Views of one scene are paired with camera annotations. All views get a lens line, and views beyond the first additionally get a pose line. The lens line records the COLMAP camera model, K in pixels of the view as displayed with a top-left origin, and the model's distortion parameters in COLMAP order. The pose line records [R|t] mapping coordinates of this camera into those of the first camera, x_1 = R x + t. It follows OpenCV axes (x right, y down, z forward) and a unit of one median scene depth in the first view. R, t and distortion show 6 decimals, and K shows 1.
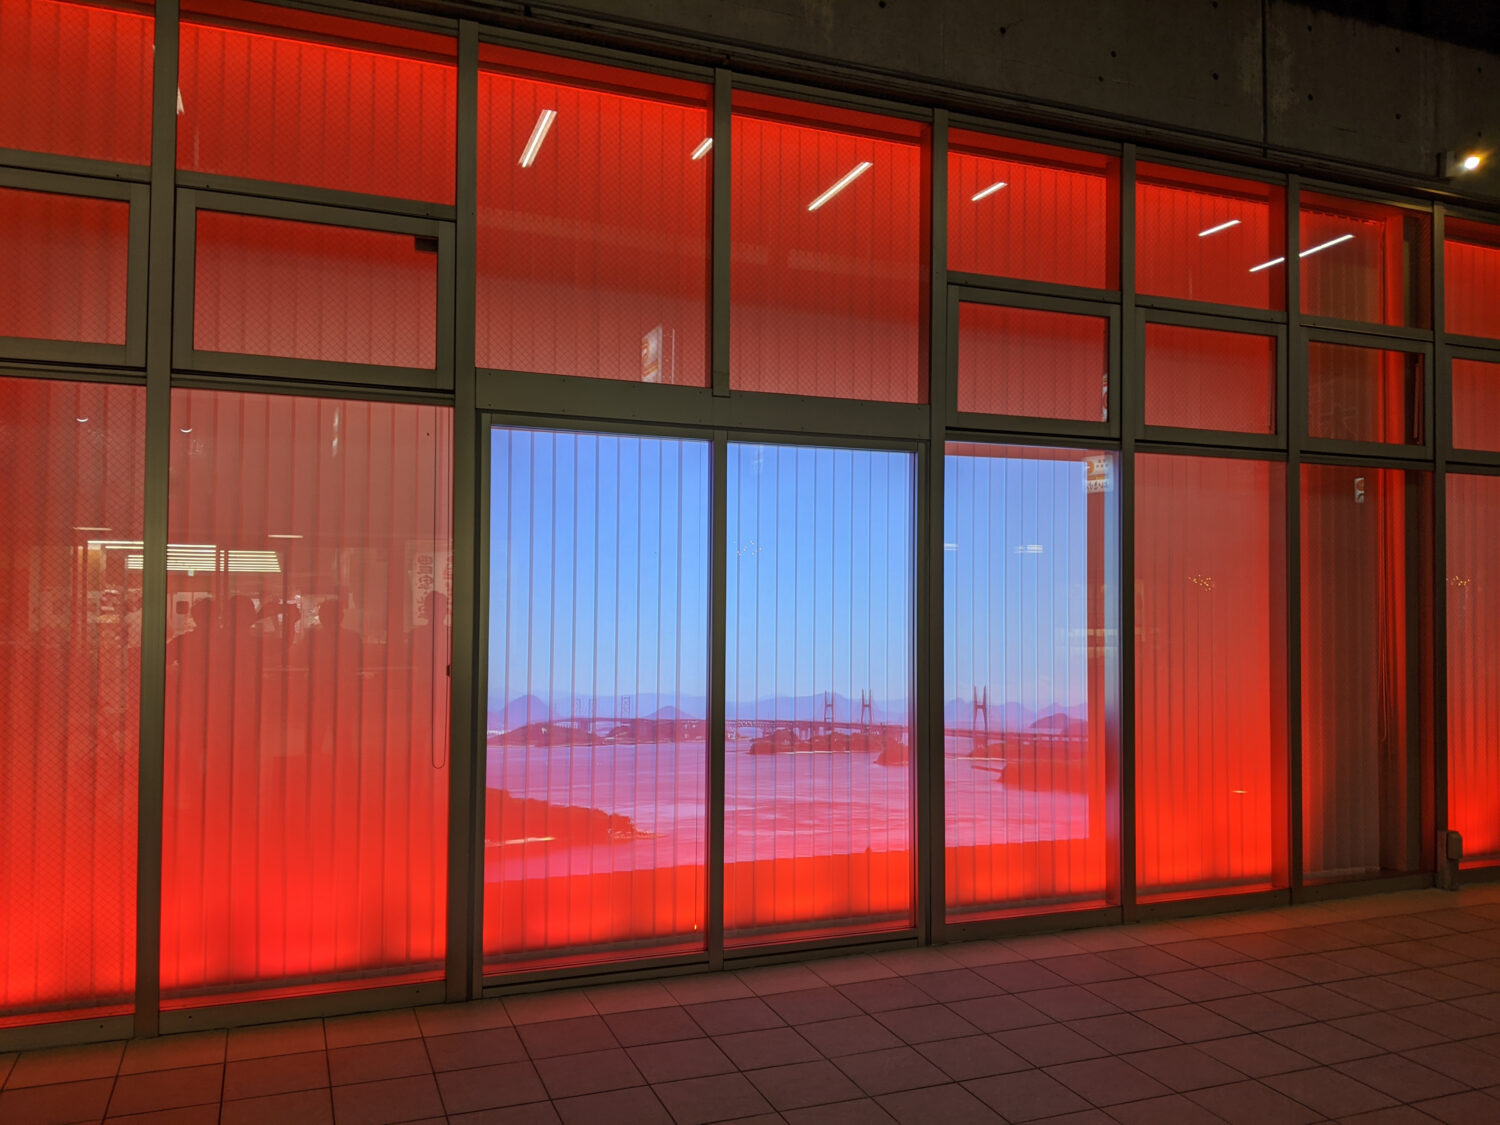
lens RADIAL K [[1670.3, 0, 750.2], [0, 1670.3, 547.6], [0, 0, 1]] dist [-0.023445, 0.000000]
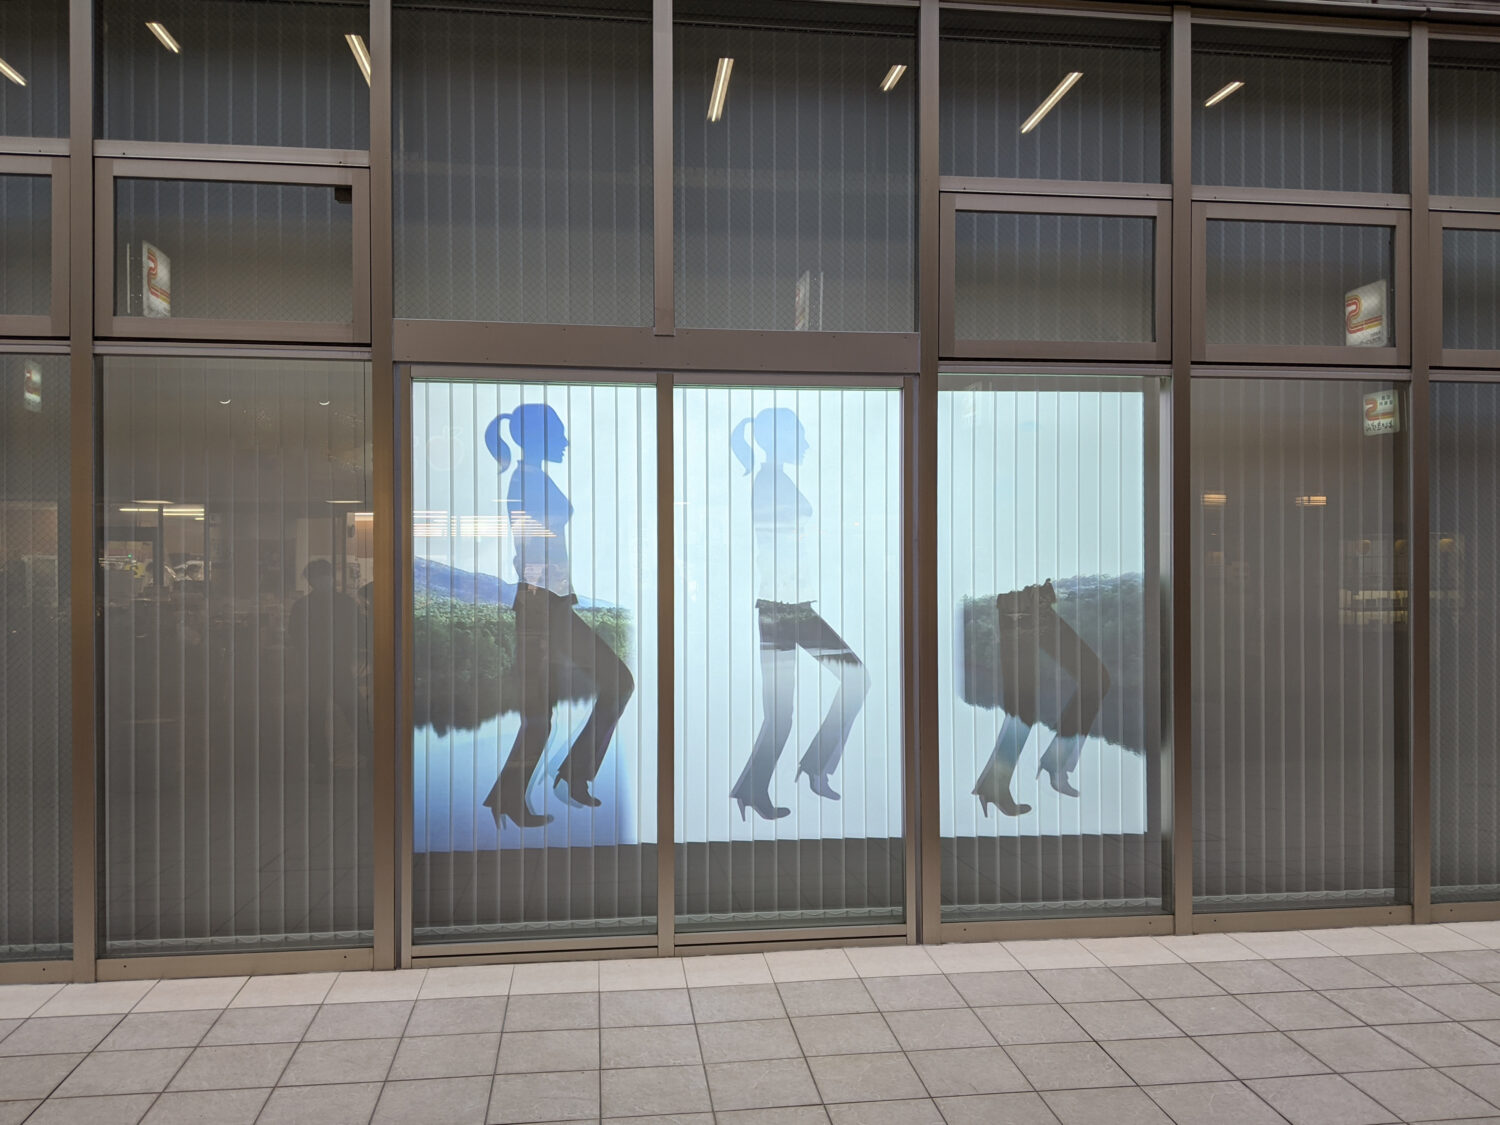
lens RADIAL K [[1609.7, 0, 750.0], [0, 1609.7, 570.1], [0, 0, 1]] dist [-0.003212, 0.000000]
pose [[0.941631, -0.006296, -0.336587, 0.346334], [0.018323, 0.999302, 0.032568, 0.010253], [0.336147, -0.036835, 0.941089, 0.187122]]
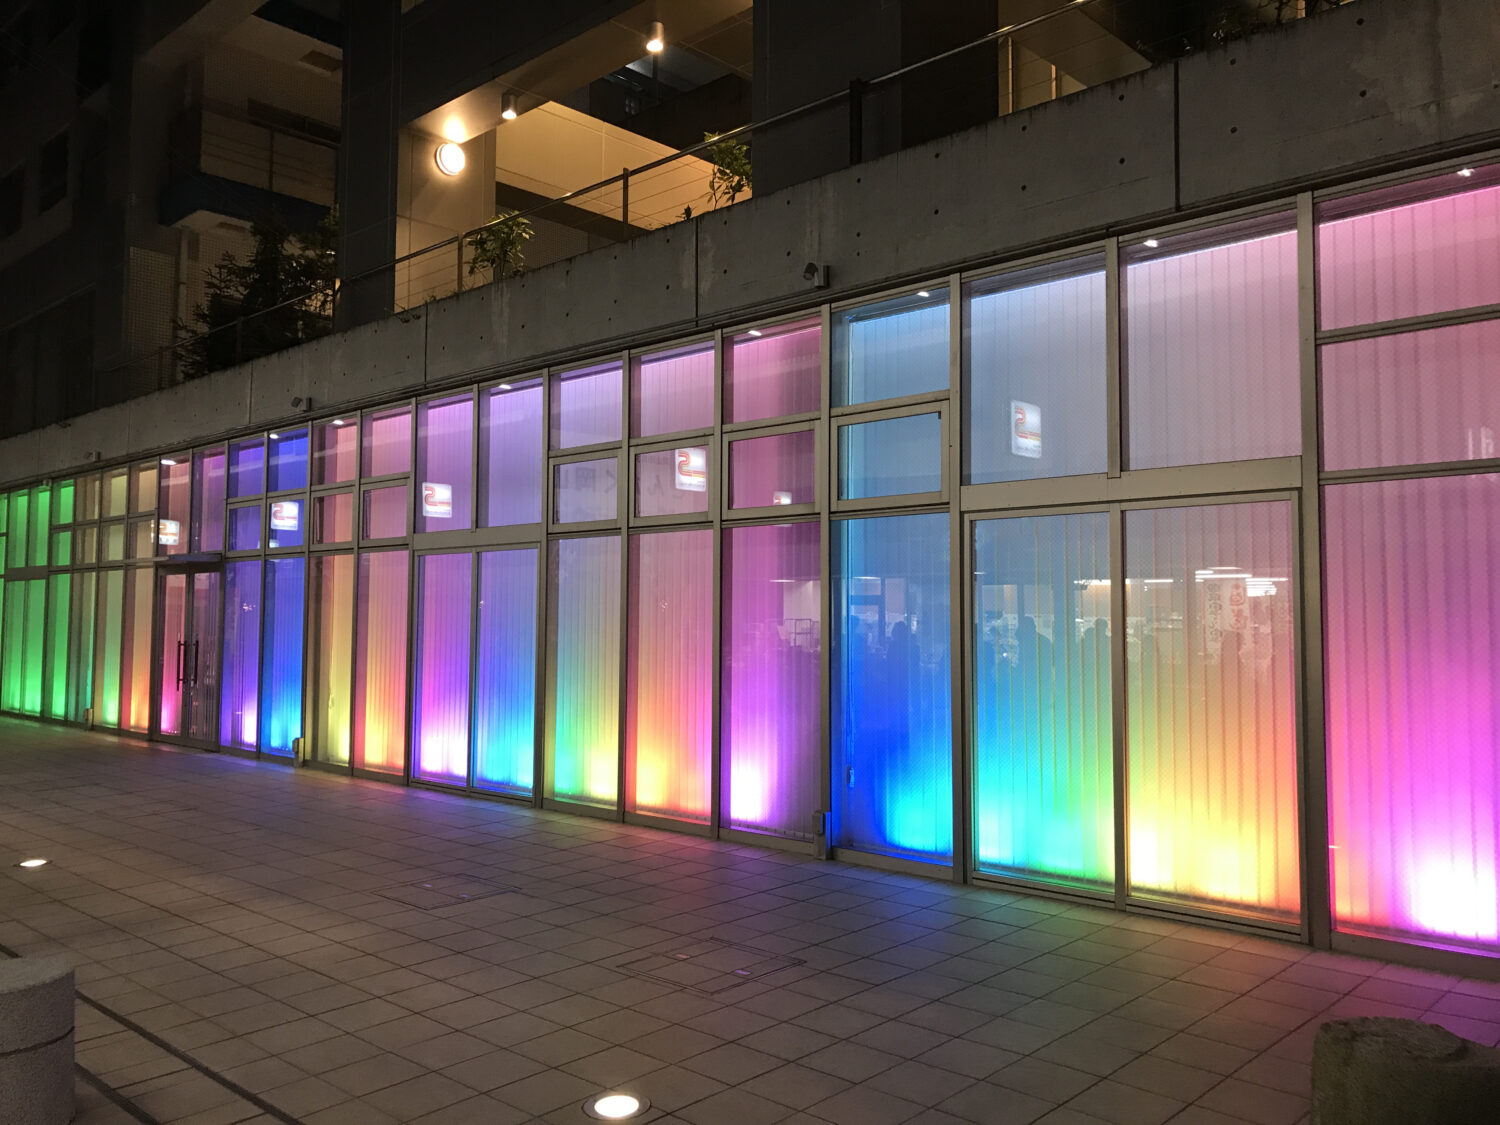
lens RADIAL K [[1198.9, 0, 752.0], [0, 1198.9, 564.1], [0, 0, 1]] dist [0.011742, -0.011784]
pose [[0.308162, -0.056976, -0.949626, 1.114334], [0.017116, 0.998375, -0.054347, 0.030477], [0.951180, 0.000494, 0.308637, 0.601148]]
